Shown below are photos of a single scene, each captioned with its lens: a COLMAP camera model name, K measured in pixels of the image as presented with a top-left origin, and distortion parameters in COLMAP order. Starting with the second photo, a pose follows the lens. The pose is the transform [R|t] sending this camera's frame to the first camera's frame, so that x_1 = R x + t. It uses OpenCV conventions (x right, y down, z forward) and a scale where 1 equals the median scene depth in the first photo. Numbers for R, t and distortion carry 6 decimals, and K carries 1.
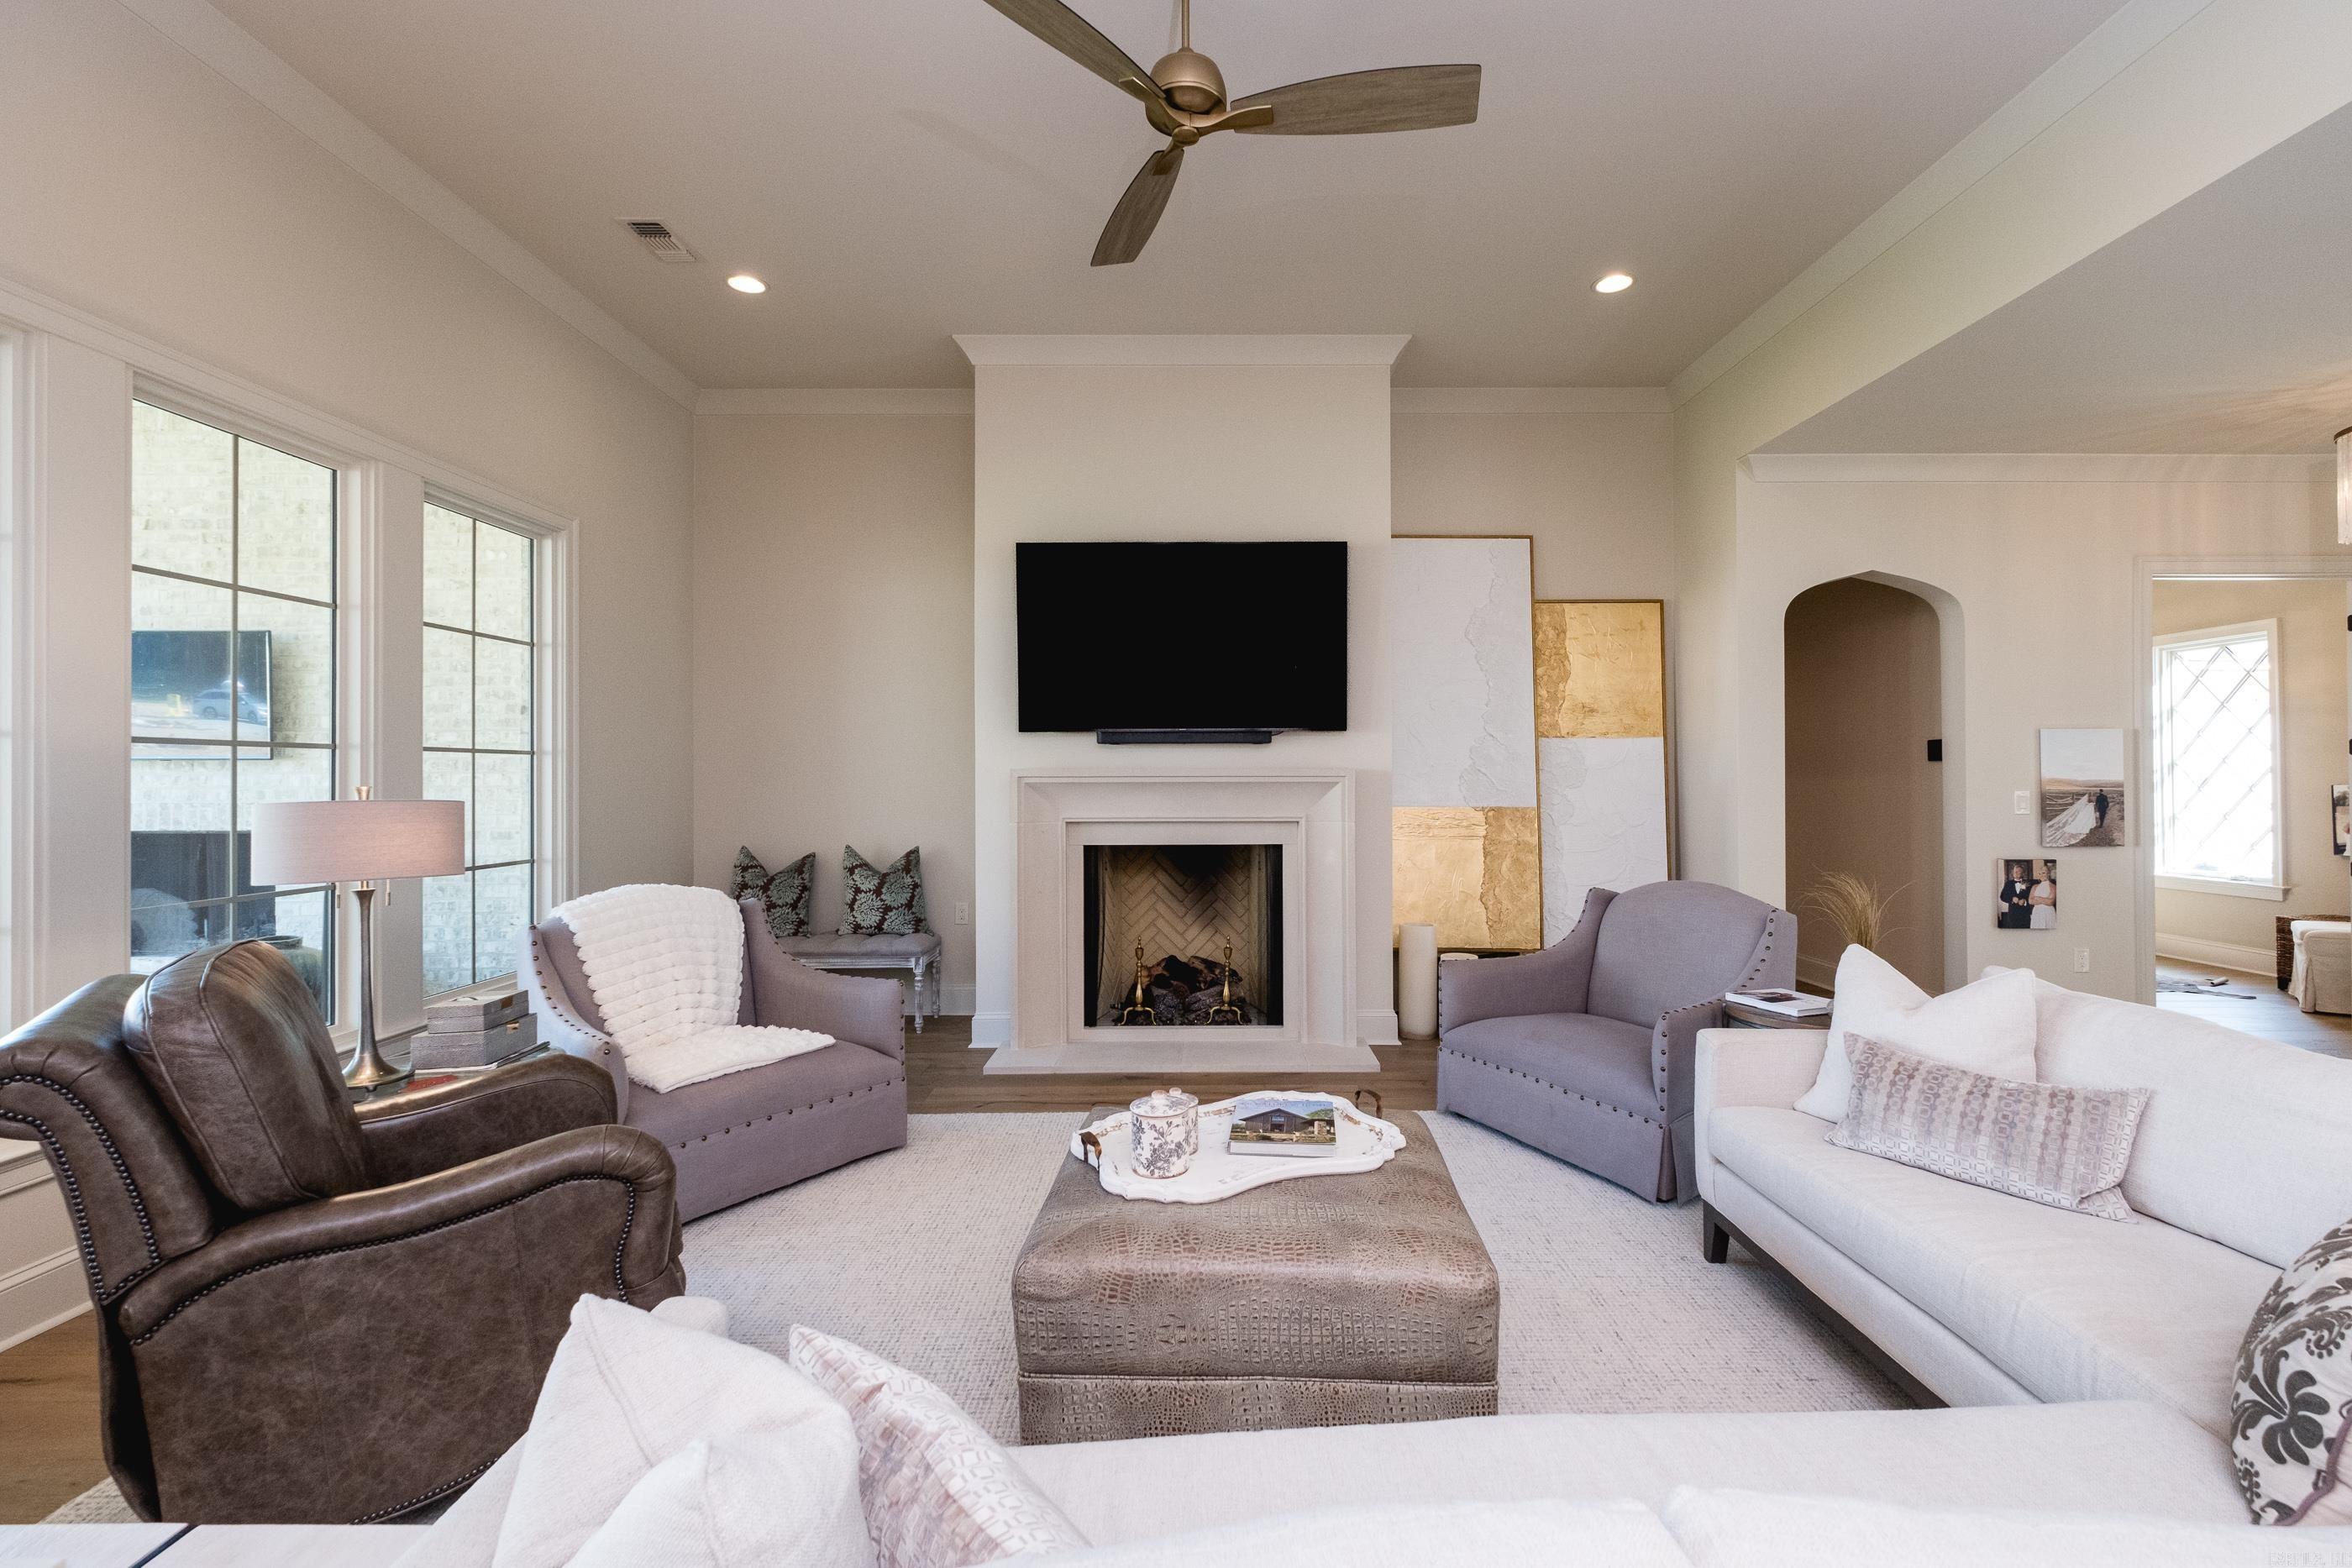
lens RADIAL K [[1010.6, 0, 1200.4], [0, 1010.6, 770.2], [0, 0, 1]] dist [0.005815, -0.005426]
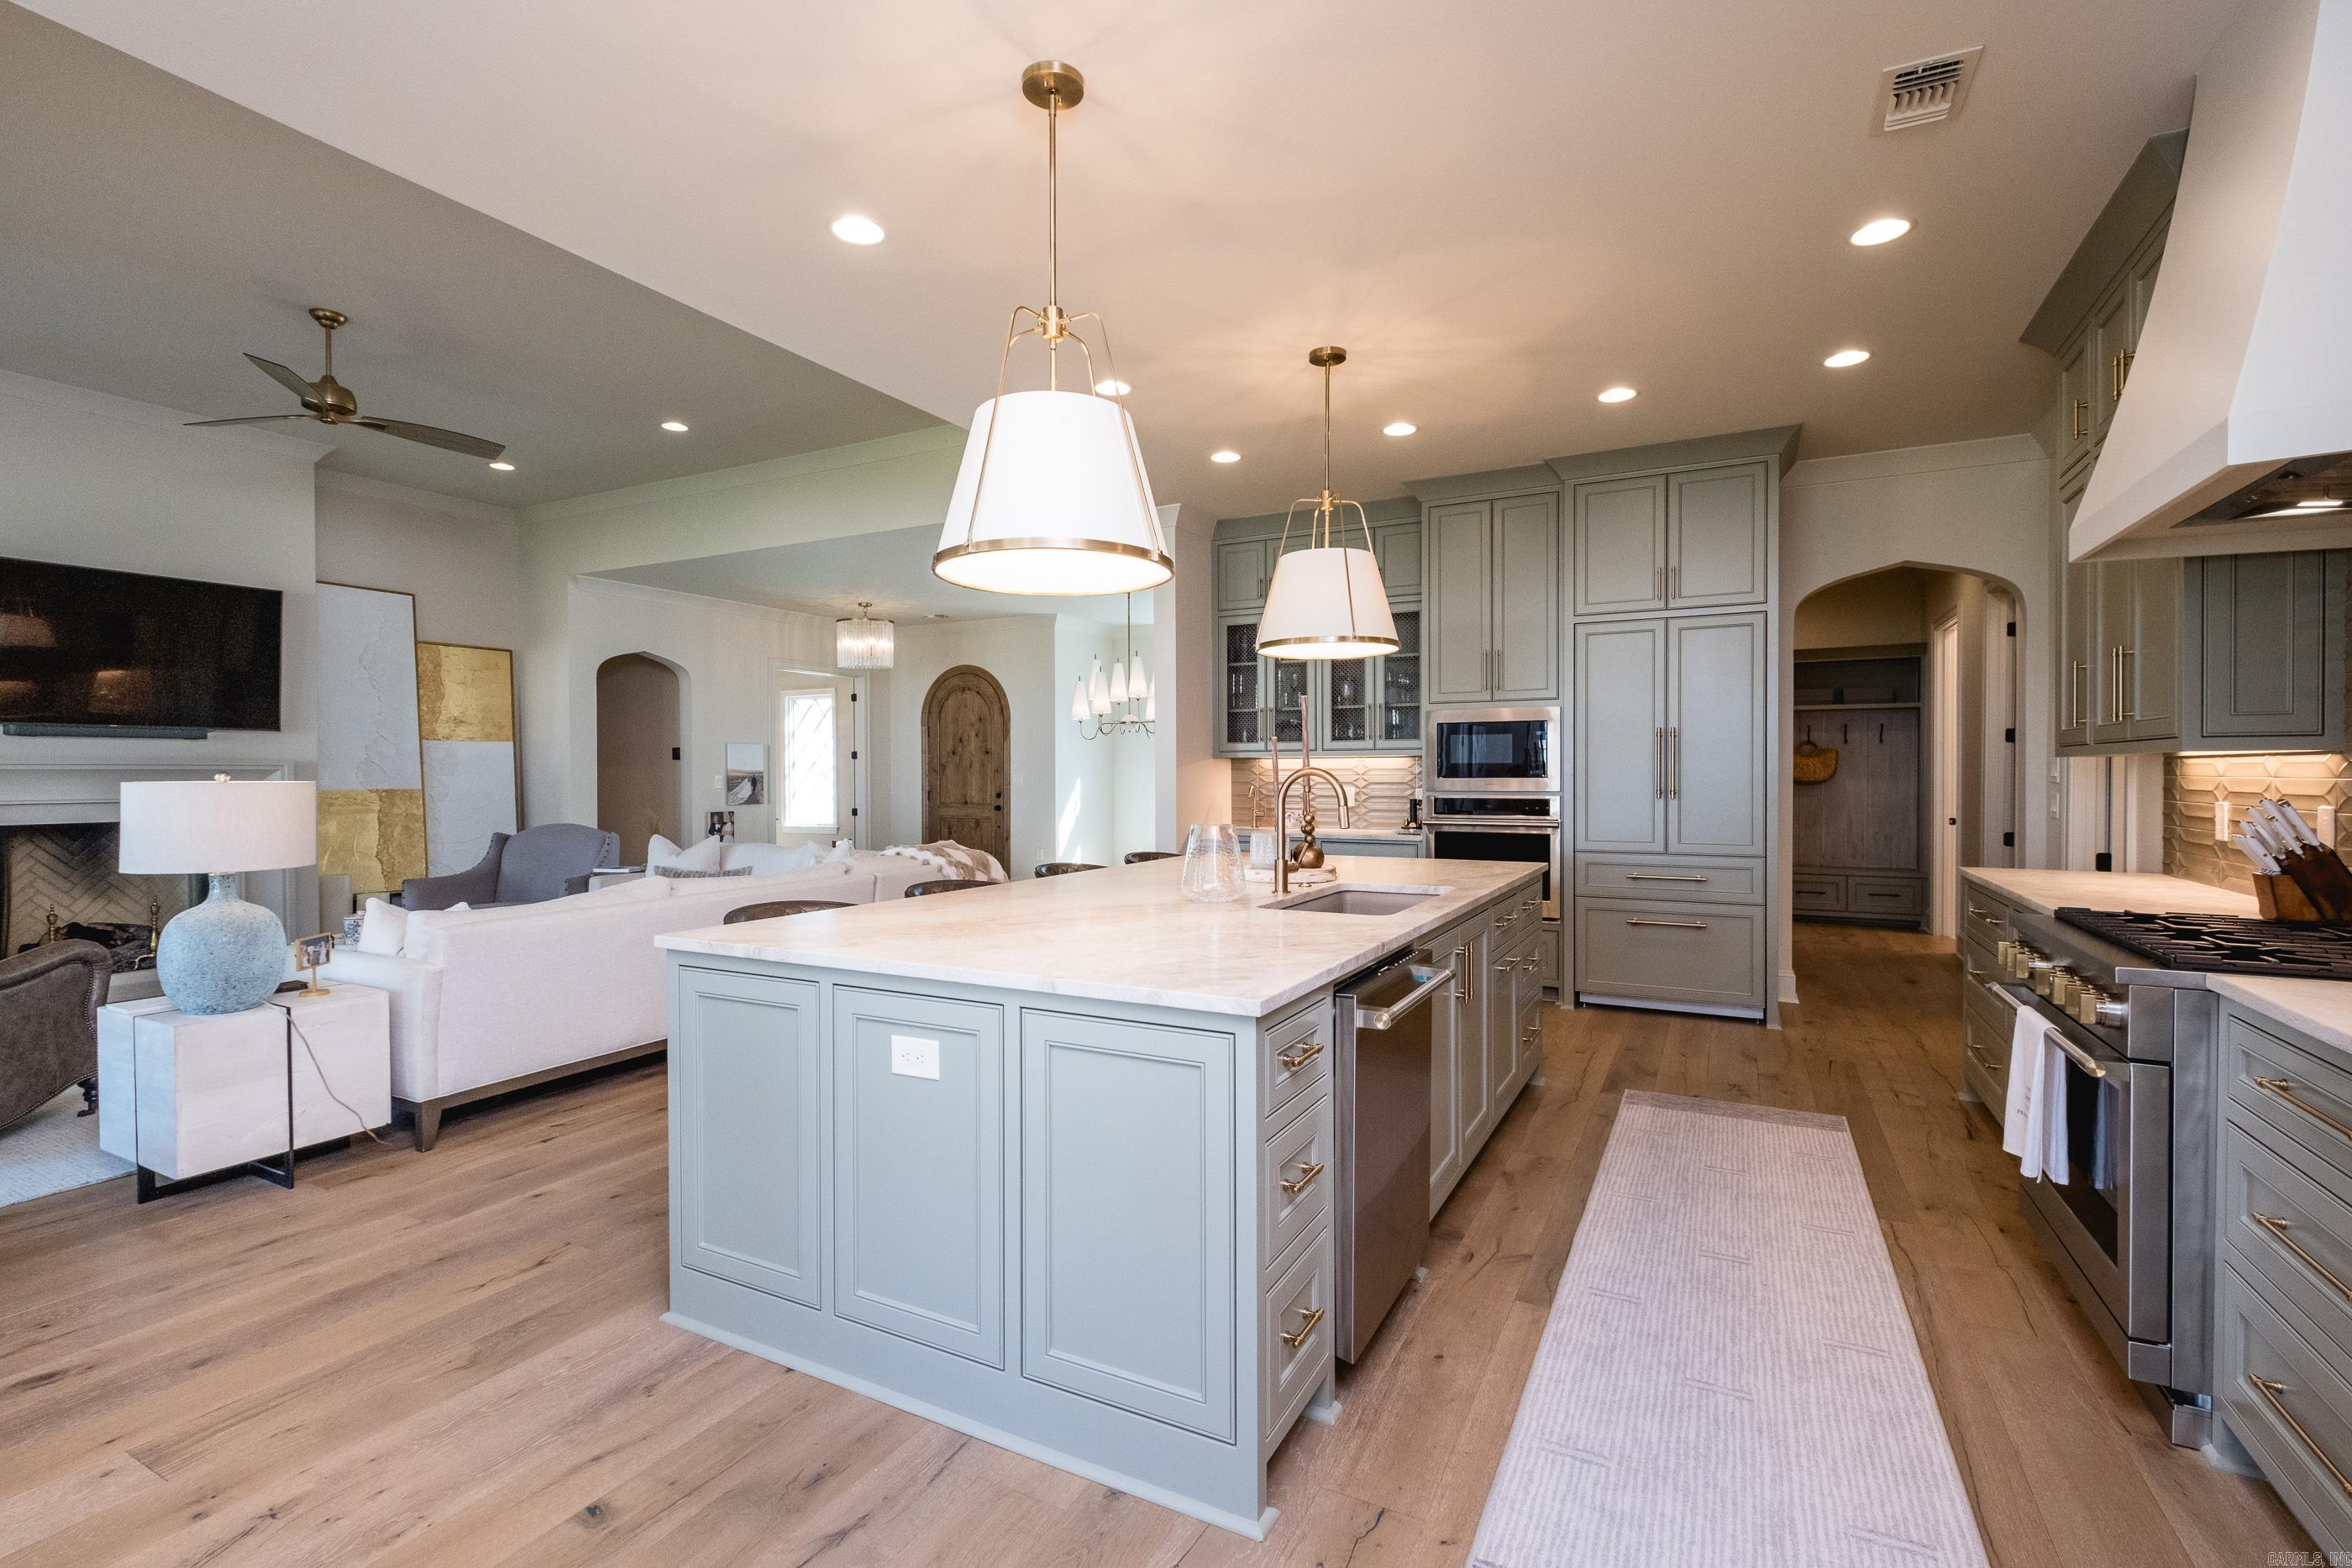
lens RADIAL K [[1010.6, 0, 1188.7], [0, 1010.6, 788.4], [0, 0, 1]] dist [0.005815, -0.005426]
pose [[0.443823, -0.012384, 0.896029, -0.498990], [-0.003482, 0.999873, 0.015543, 0.012178], [-0.896108, -0.010018, 0.443724, -0.630628]]
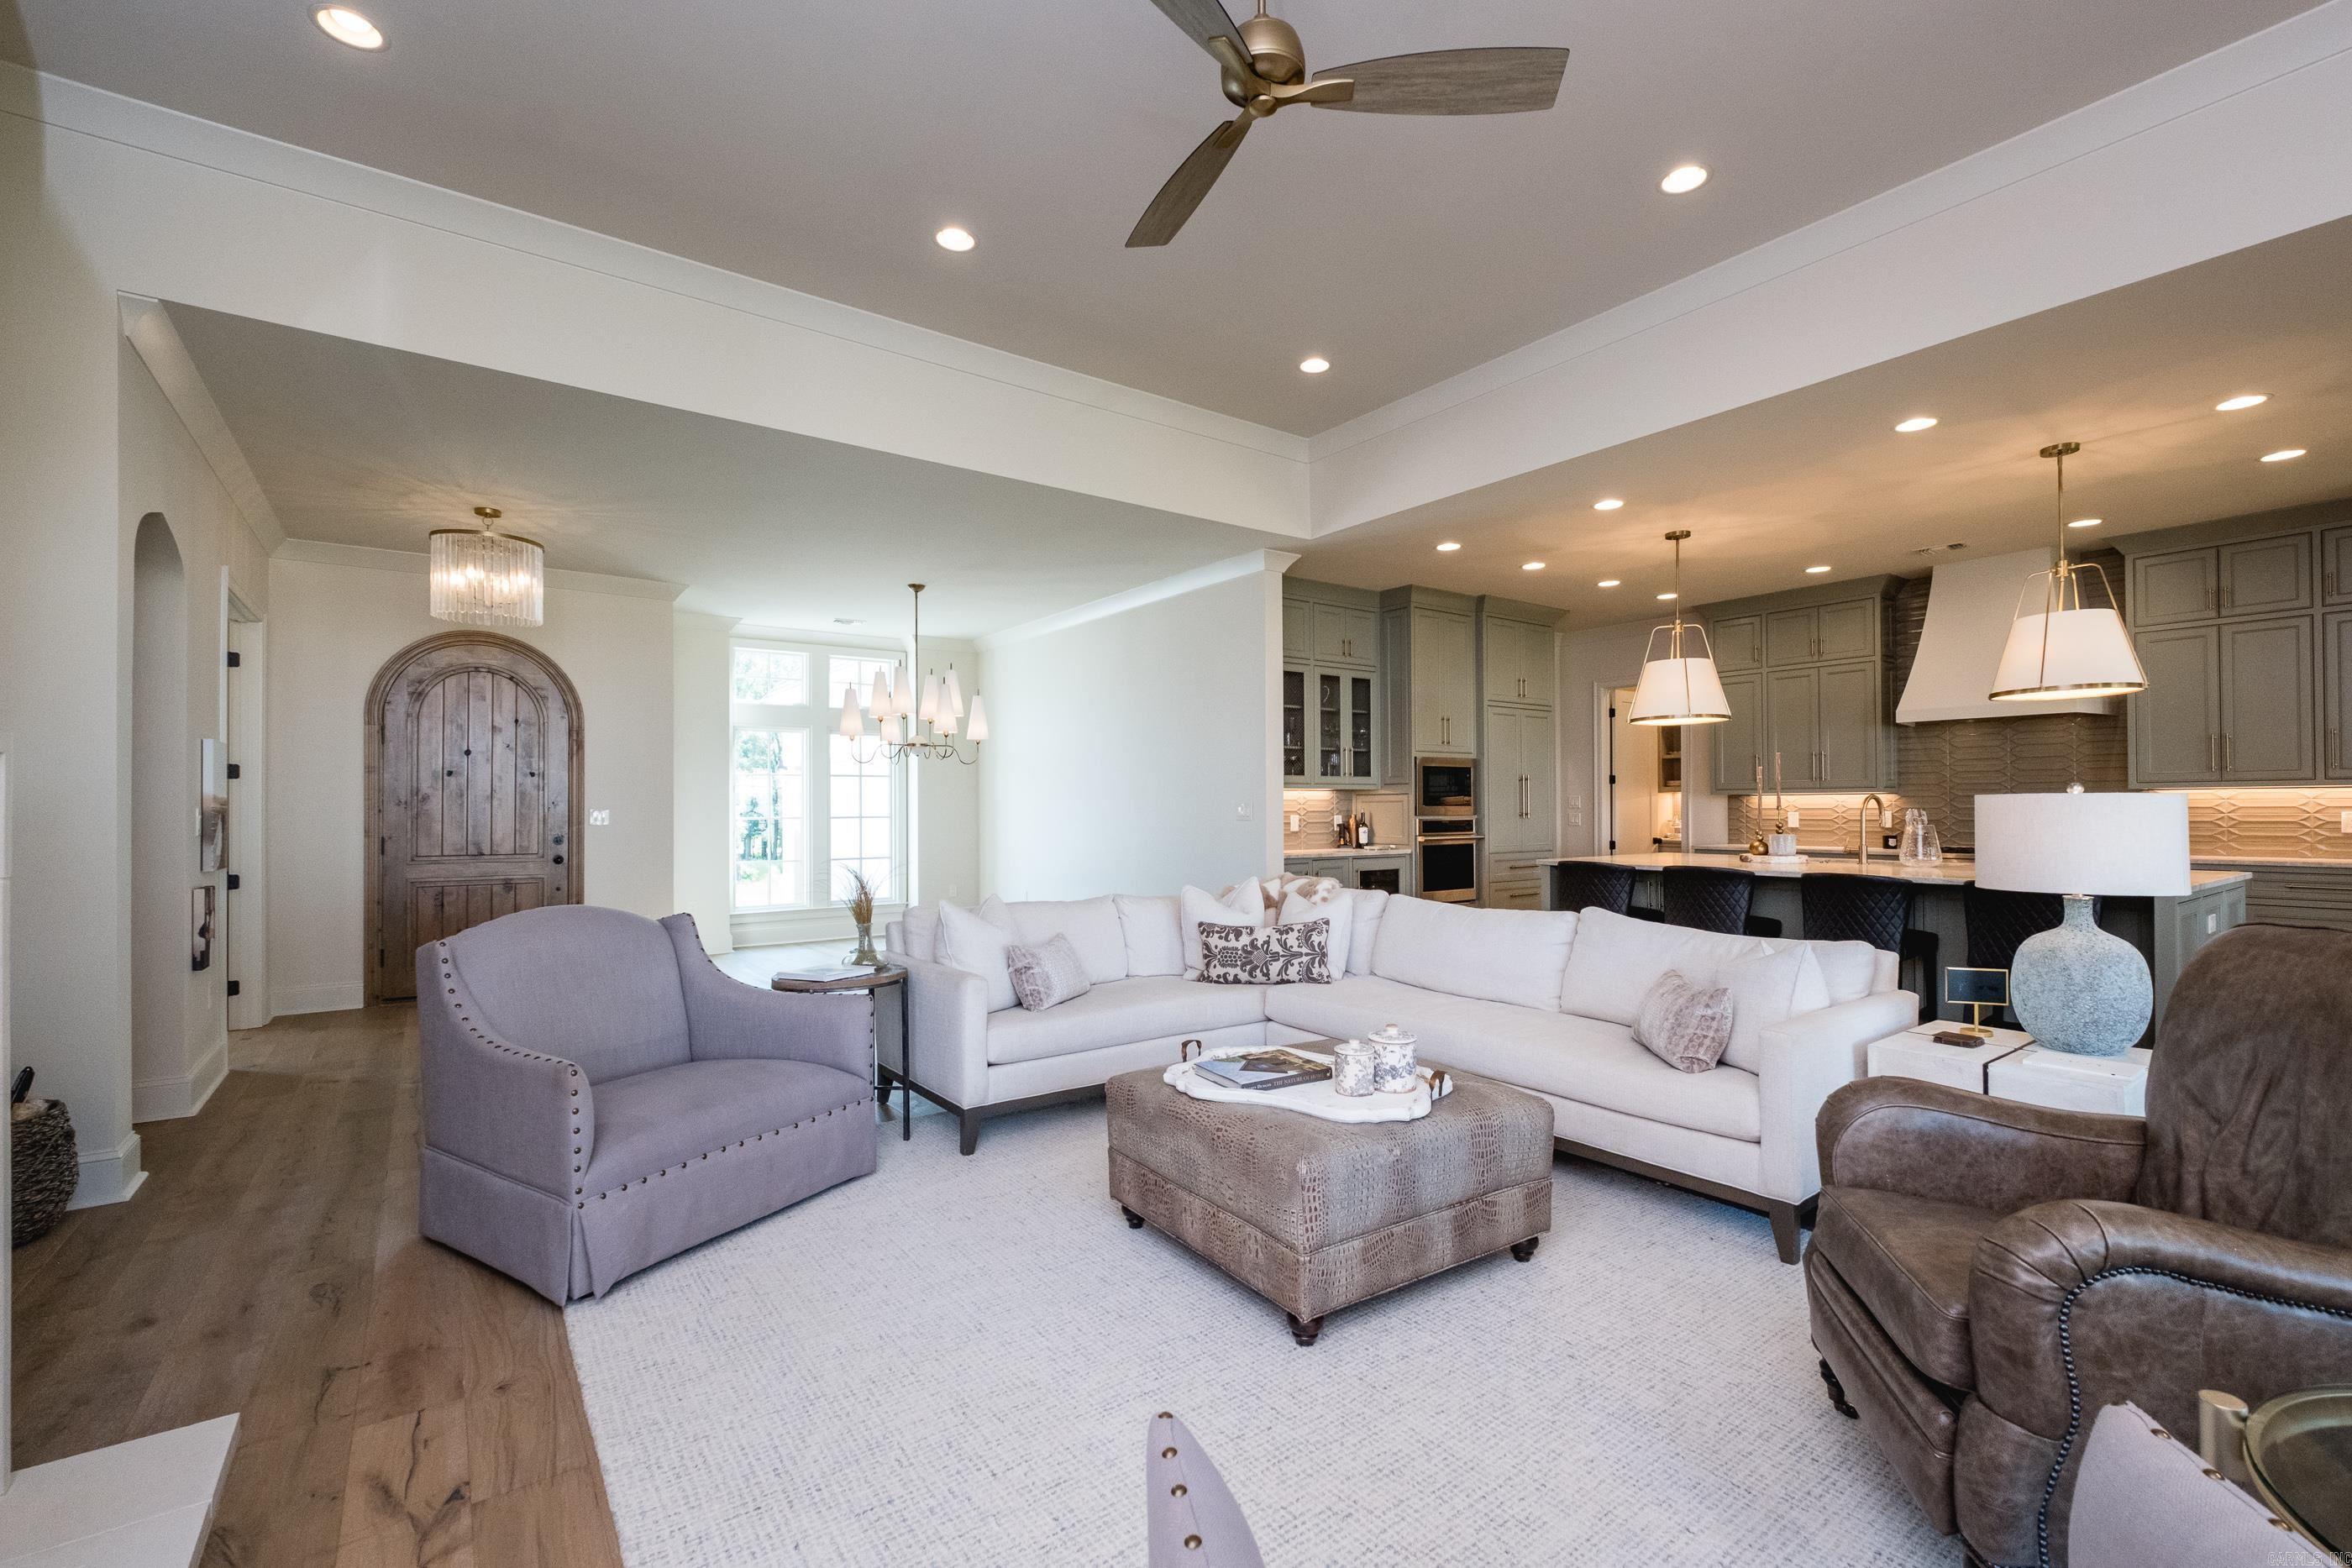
lens RADIAL K [[1010.6, 0, 1188.1], [0, 1010.6, 785.9], [0, 0, 1]] dist [0.005815, -0.005426]
pose [[-0.586659, 0.023128, 0.809504, -0.388899], [0.002524, 0.999639, -0.026731, 0.026649], [-0.809830, -0.013639, -0.586506, 0.835619]]
